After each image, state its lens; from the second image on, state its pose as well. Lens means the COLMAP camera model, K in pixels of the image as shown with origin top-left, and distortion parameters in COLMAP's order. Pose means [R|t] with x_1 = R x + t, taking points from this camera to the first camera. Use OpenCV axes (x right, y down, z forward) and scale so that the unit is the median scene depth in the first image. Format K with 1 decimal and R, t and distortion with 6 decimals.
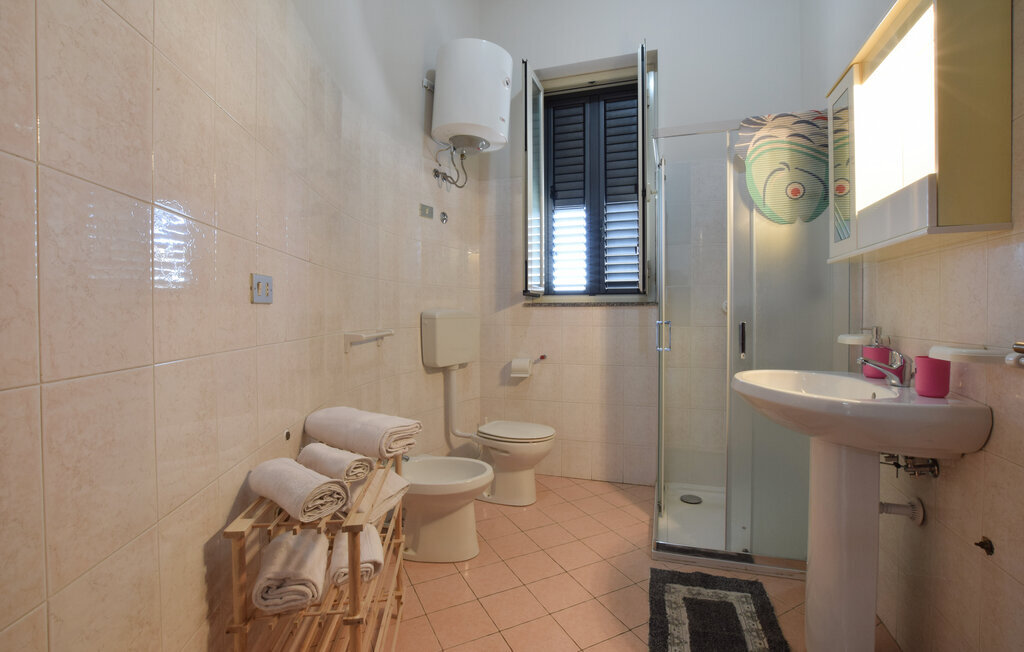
lens RADIAL K [[464.0, 0, 513.7], [0, 464.0, 322.5], [0, 0, 1]] dist [-0.020679, 0.000135]
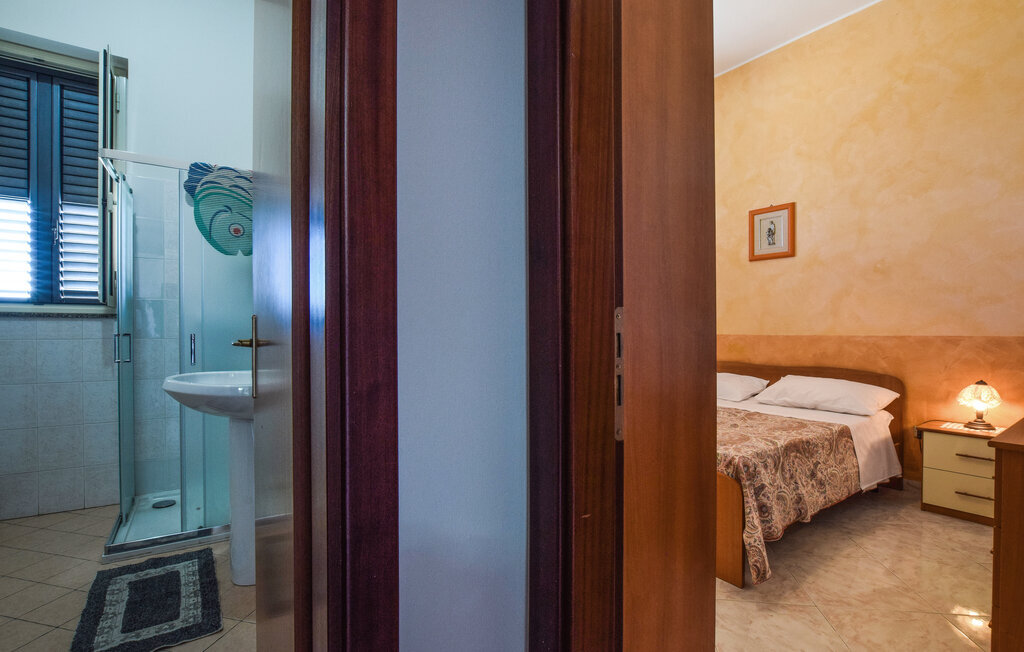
lens RADIAL K [[484.5, 0, 509.5], [0, 484.5, 339.8], [0, 0, 1]] dist [-0.010139, 0.000506]
pose [[0.638219, -0.003921, 0.769845, 0.045520], [0.004052, 0.999990, 0.001735, 0.011692], [-0.769844, 0.002012, 0.638229, -0.298754]]
